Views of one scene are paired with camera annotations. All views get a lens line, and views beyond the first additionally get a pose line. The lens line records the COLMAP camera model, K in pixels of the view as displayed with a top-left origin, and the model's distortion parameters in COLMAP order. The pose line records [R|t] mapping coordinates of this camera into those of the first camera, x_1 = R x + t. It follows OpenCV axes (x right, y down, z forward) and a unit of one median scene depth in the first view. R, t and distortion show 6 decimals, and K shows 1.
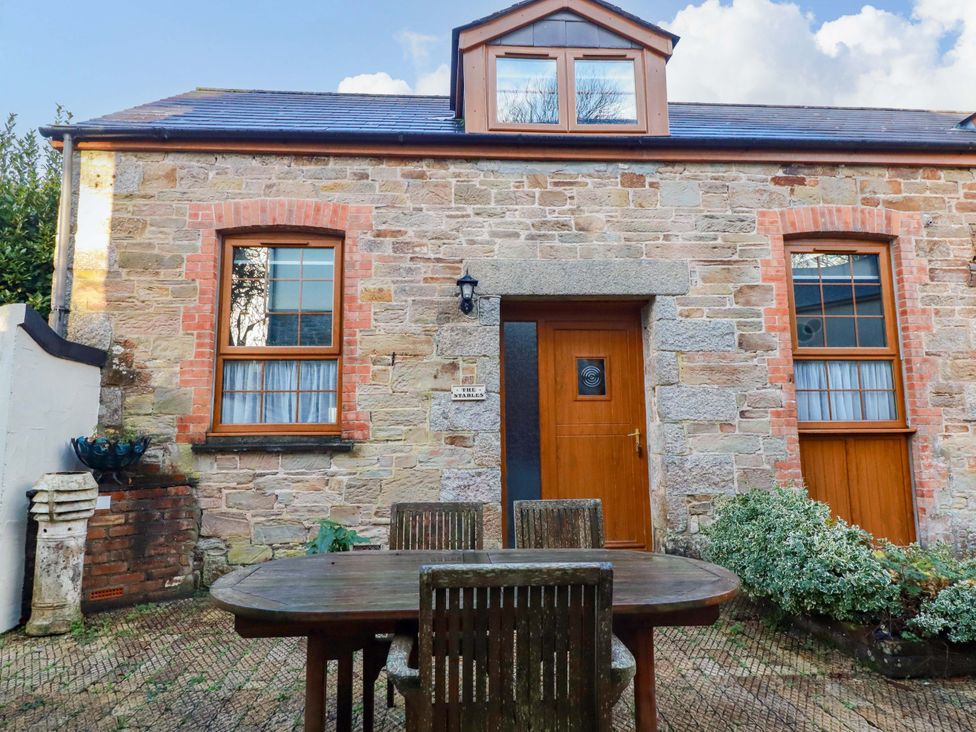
lens RADIAL K [[517.6, 0, 488.0], [0, 517.6, 366.0], [0, 0, 1]] dist [-0.007290, -0.001606]
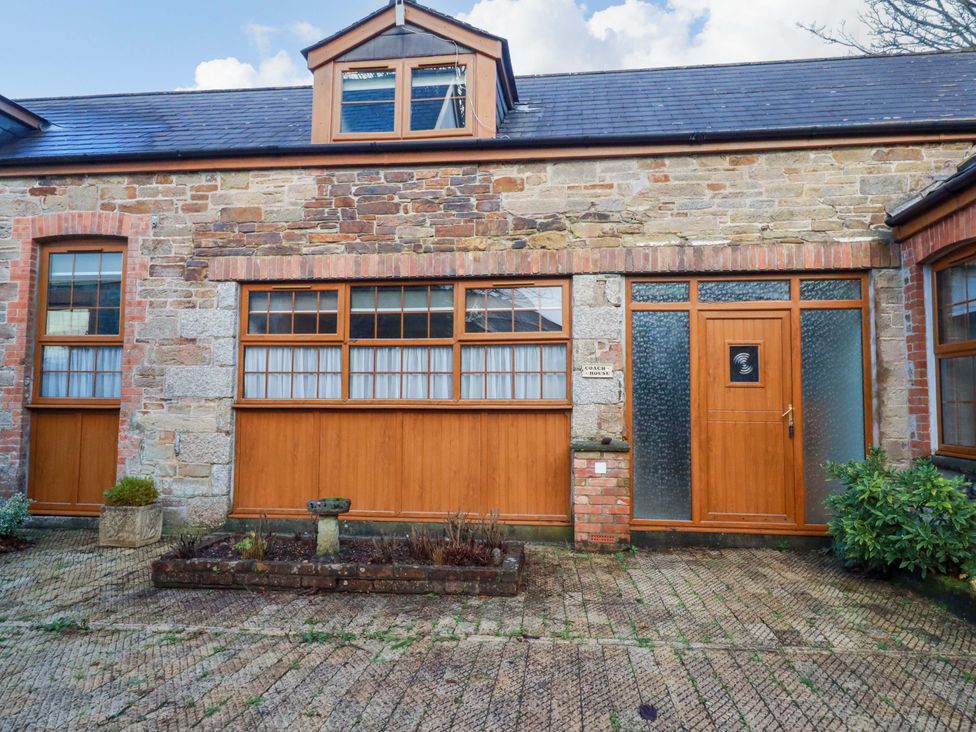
lens RADIAL K [[461.2, 0, 488.9], [0, 461.2, 377.5], [0, 0, 1]] dist [-0.000941, 0.000199]
pose [[0.993032, 0.007146, -0.117630, 1.706673], [-0.000439, 0.998378, 0.056939, -0.000718], [0.117846, -0.056490, 0.991424, 0.067358]]
